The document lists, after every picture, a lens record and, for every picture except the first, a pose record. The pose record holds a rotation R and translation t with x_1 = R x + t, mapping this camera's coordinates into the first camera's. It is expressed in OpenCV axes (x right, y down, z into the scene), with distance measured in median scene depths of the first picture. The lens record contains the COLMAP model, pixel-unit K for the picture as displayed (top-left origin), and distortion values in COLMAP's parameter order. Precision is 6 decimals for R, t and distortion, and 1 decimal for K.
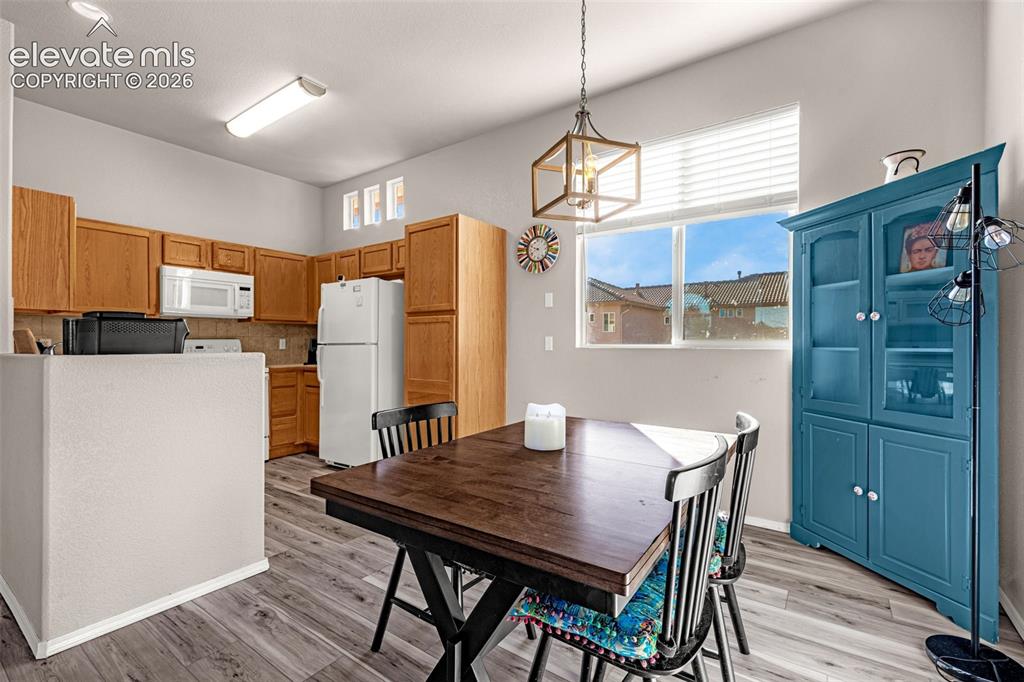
lens RADIAL K [[452.5, 0, 514.5], [0, 452.5, 345.7], [0, 0, 1]] dist [0.000205, 0.000282]
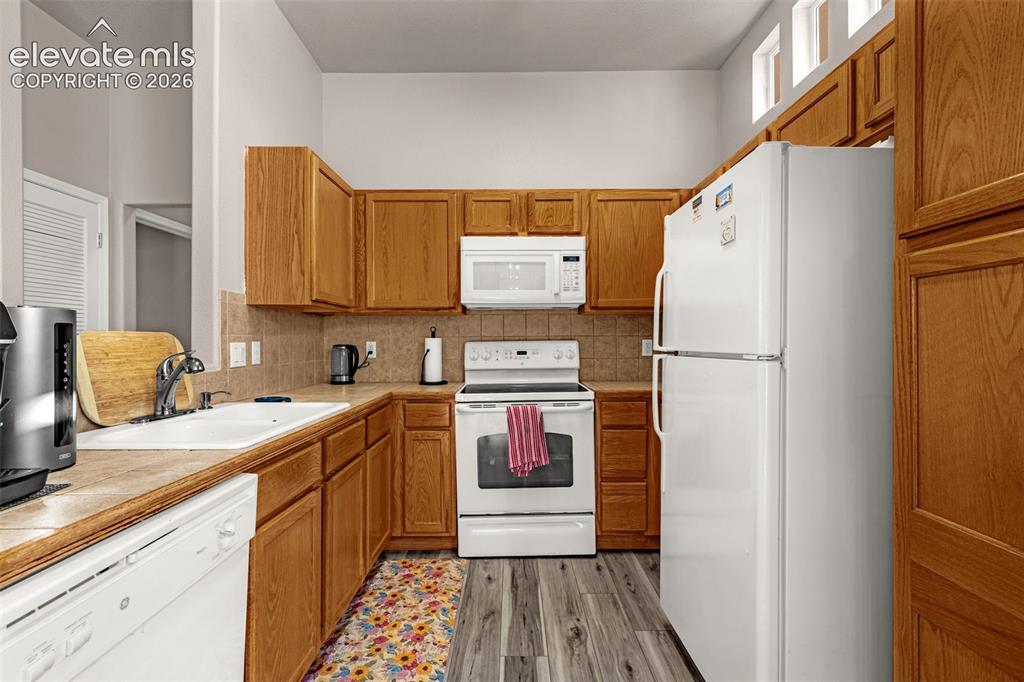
lens RADIAL K [[452.5, 0, 514.0], [0, 452.5, 340.5], [0, 0, 1]] dist [0.000205, 0.000282]
pose [[0.569105, -0.001655, -0.822263, -0.156751], [-0.002599, 0.999989, -0.003812, -0.014018], [0.822261, 0.004307, 0.569094, 0.684479]]
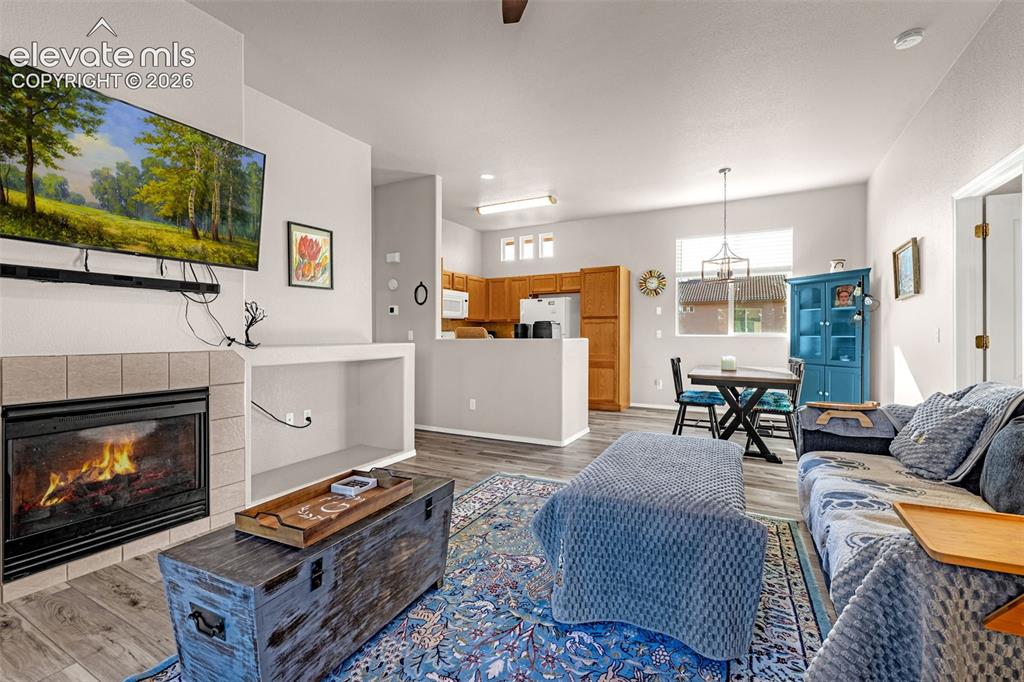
lens RADIAL K [[452.5, 0, 506.4], [0, 452.5, 337.3], [0, 0, 1]] dist [0.000205, 0.000282]
pose [[0.992191, 0.000095, 0.124731, -0.766492], [-0.000324, 0.999998, 0.001817, 0.004658], [-0.124731, -0.001843, 0.992189, -0.759355]]
